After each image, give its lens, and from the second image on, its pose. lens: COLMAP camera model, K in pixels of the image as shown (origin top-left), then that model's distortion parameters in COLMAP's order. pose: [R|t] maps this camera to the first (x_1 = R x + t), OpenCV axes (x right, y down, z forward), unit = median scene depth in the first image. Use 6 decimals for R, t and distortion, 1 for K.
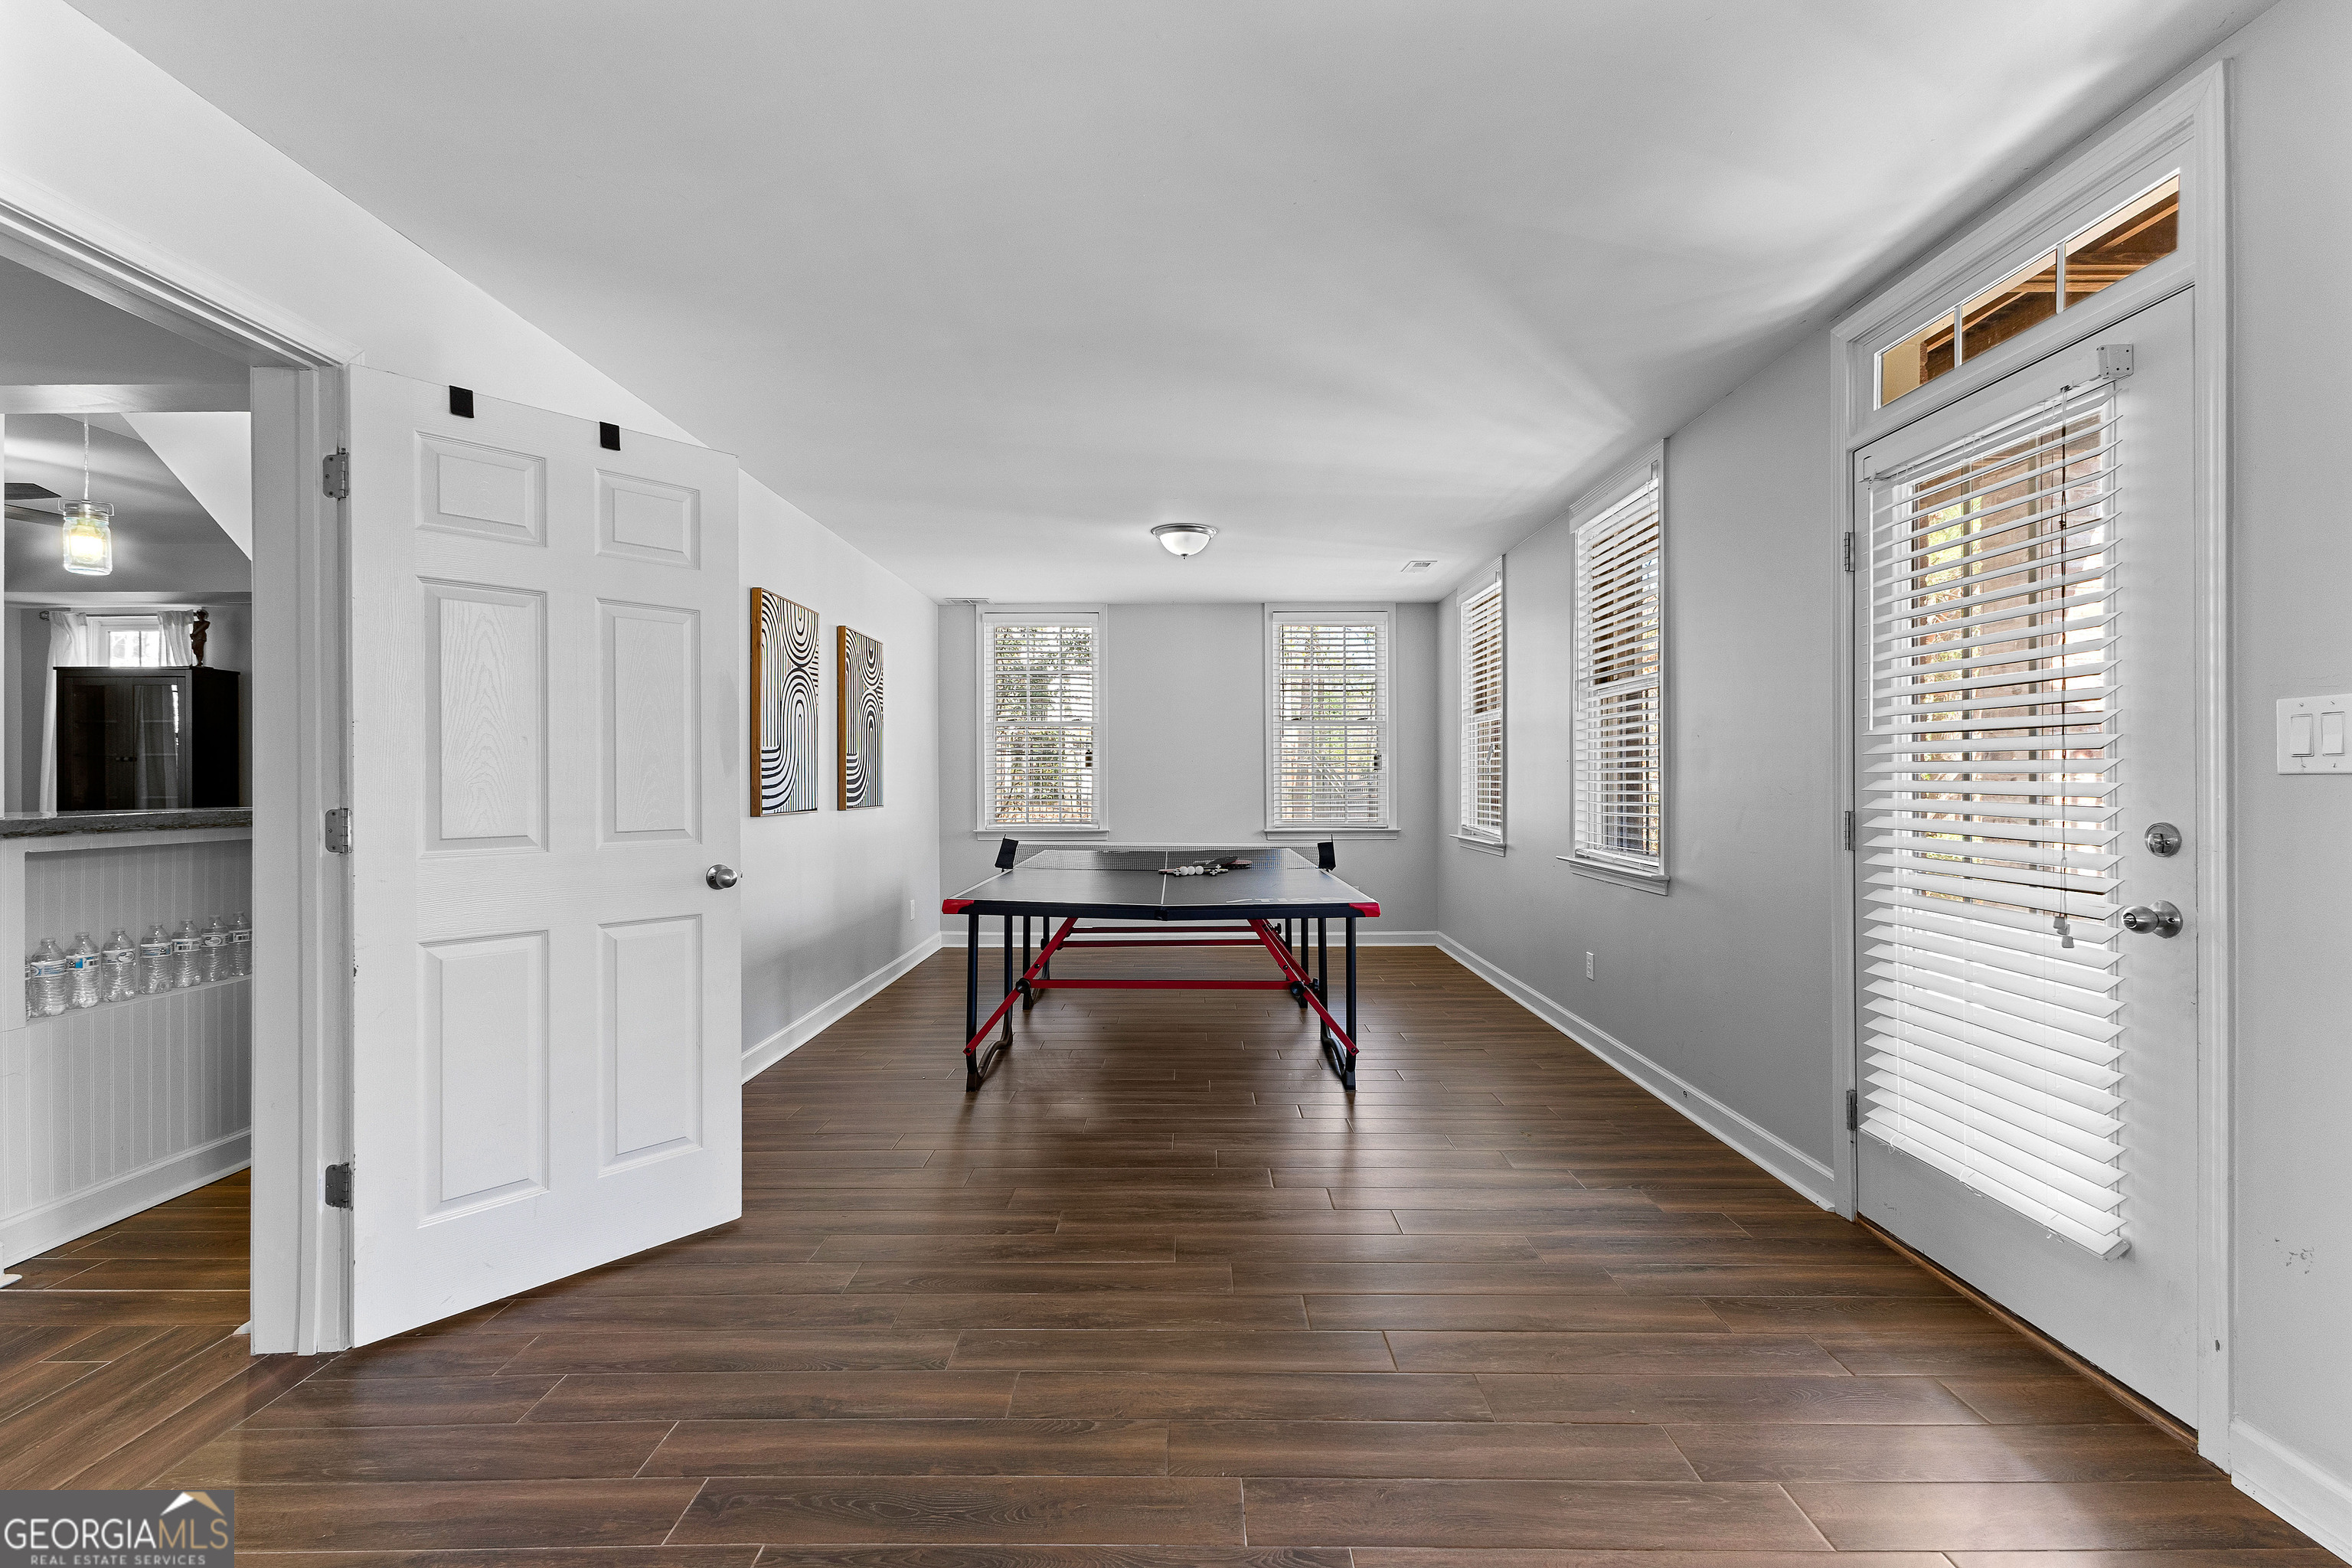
lens RADIAL K [[1019.3, 0, 1183.1], [0, 1019.3, 781.4], [0, 0, 1]] dist [0.013210, 0.000407]
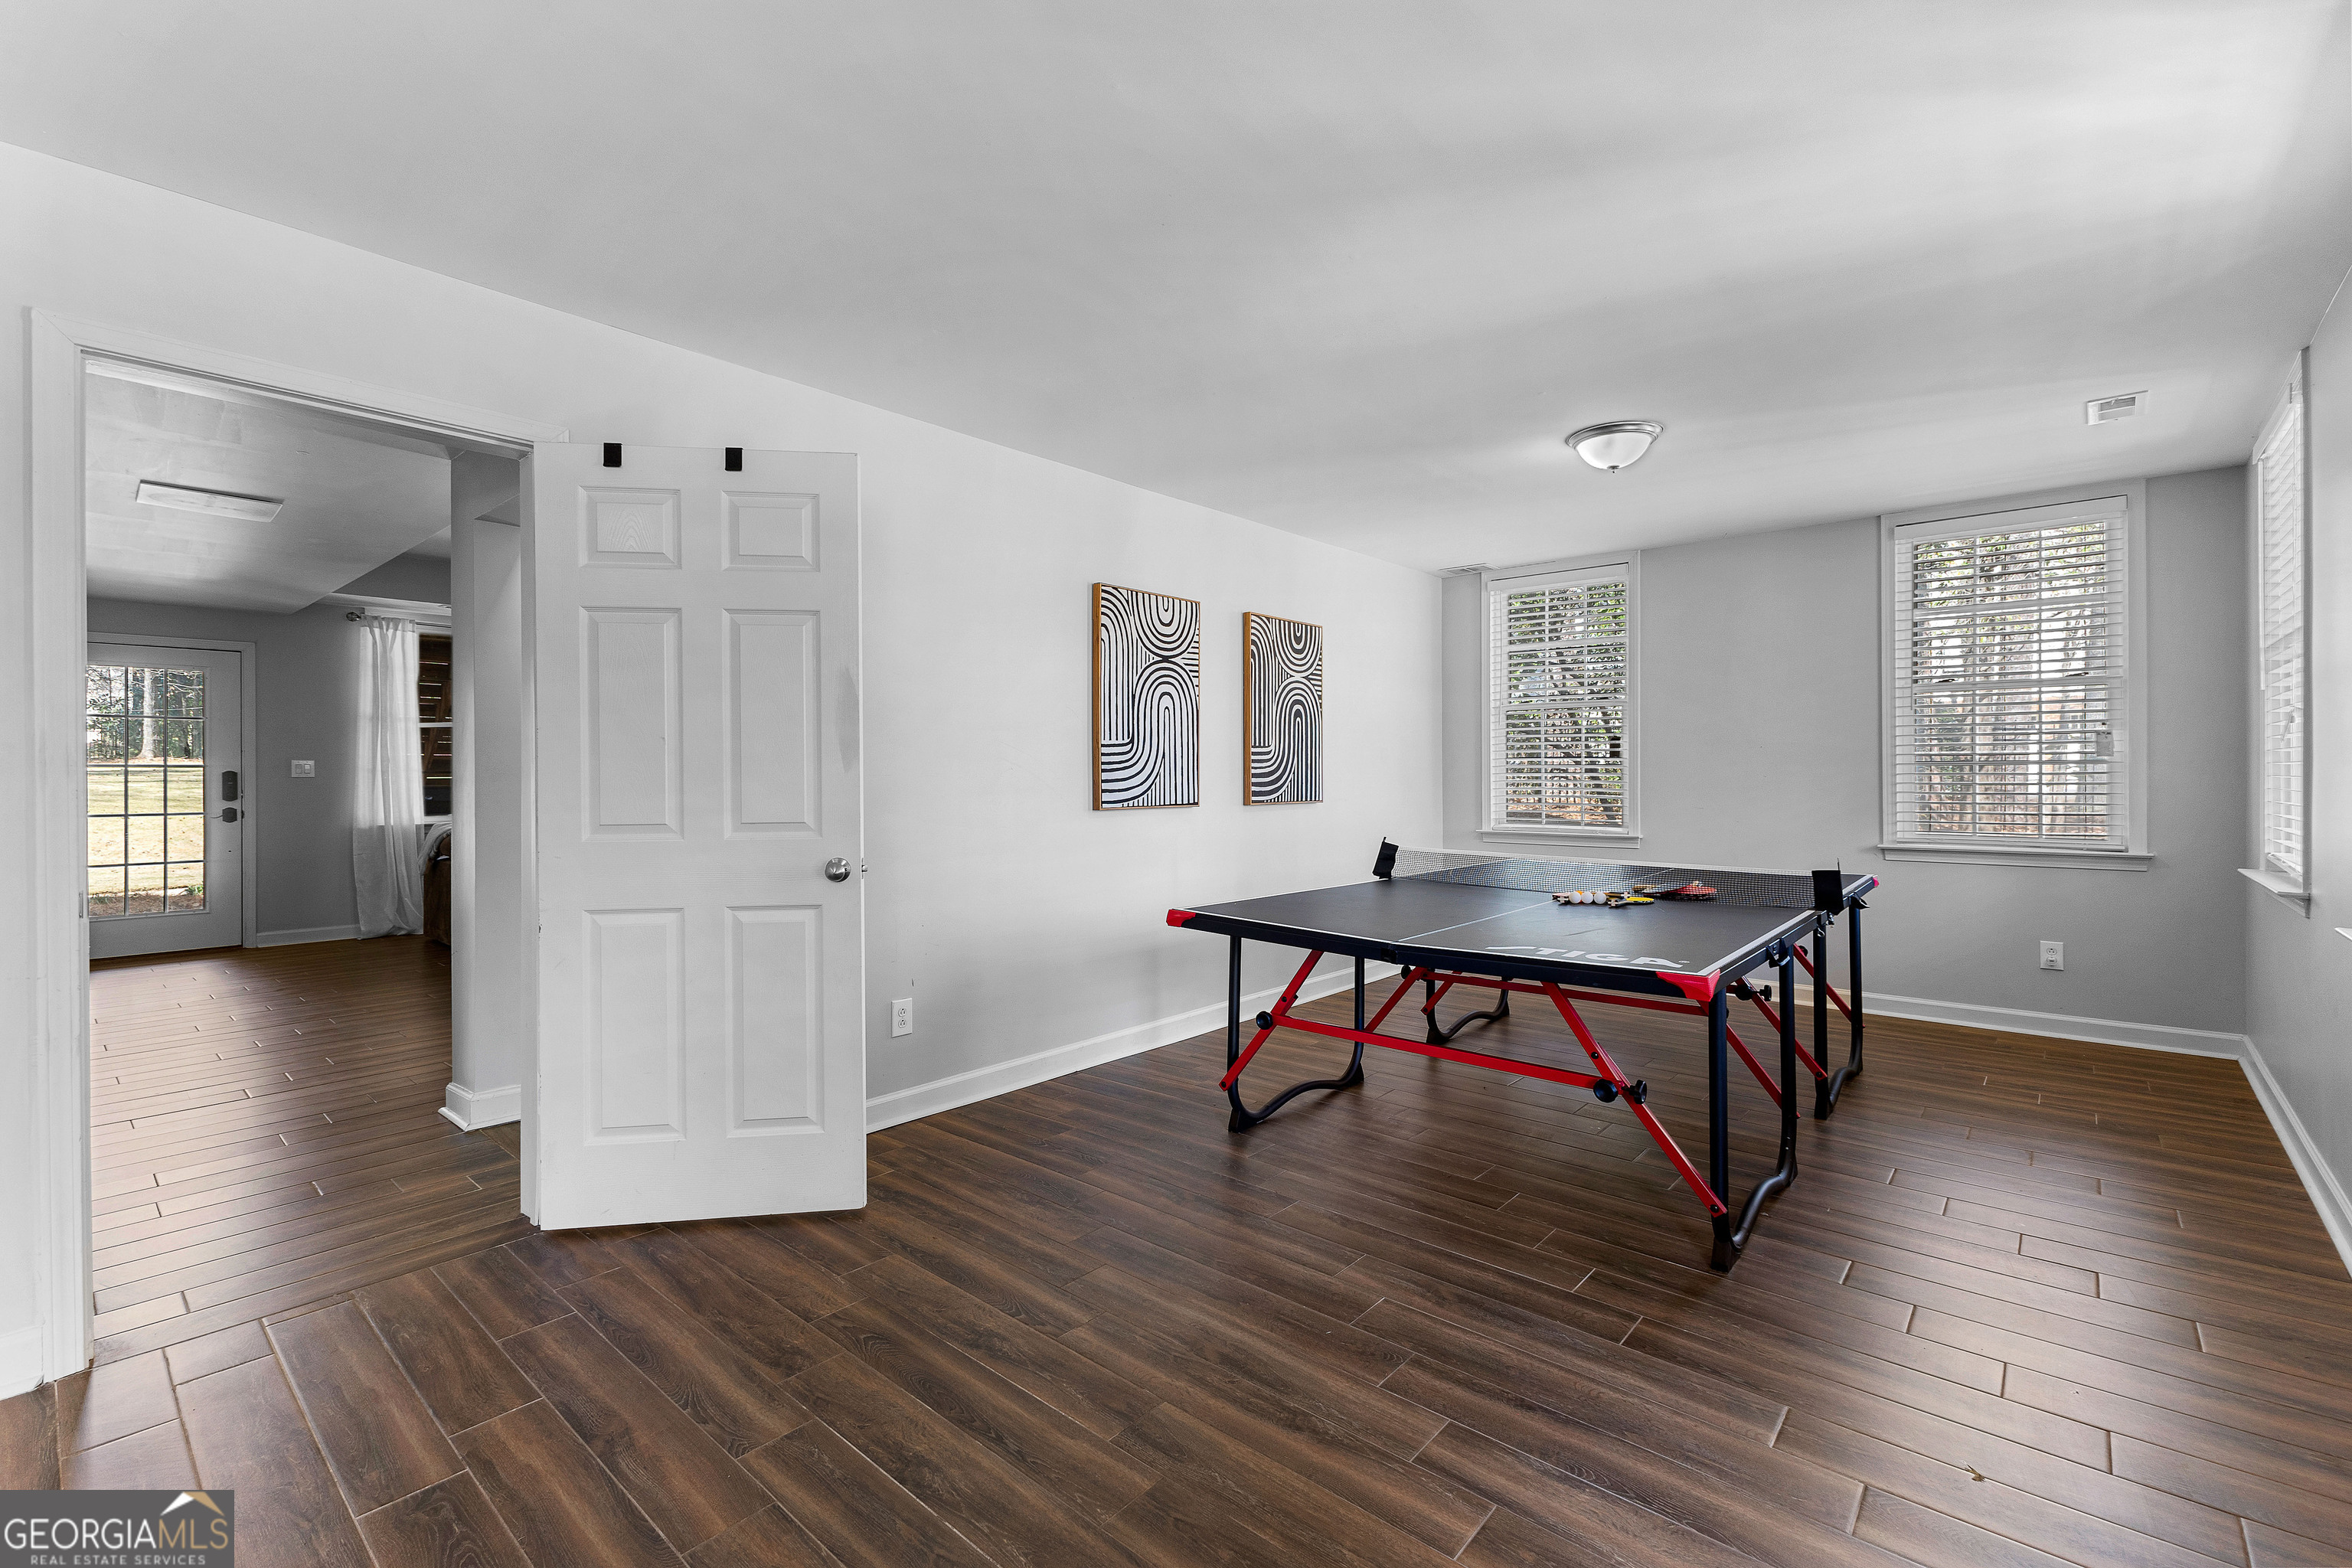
lens RADIAL K [[1019.3, 0, 1176.9], [0, 1019.3, 775.5], [0, 0, 1]] dist [0.013210, 0.000407]
pose [[0.754637, 0.000395, -0.656142, 0.422269], [0.000937, 0.999998, 0.001680, -0.001750], [0.656141, -0.001883, 0.754636, 0.405146]]
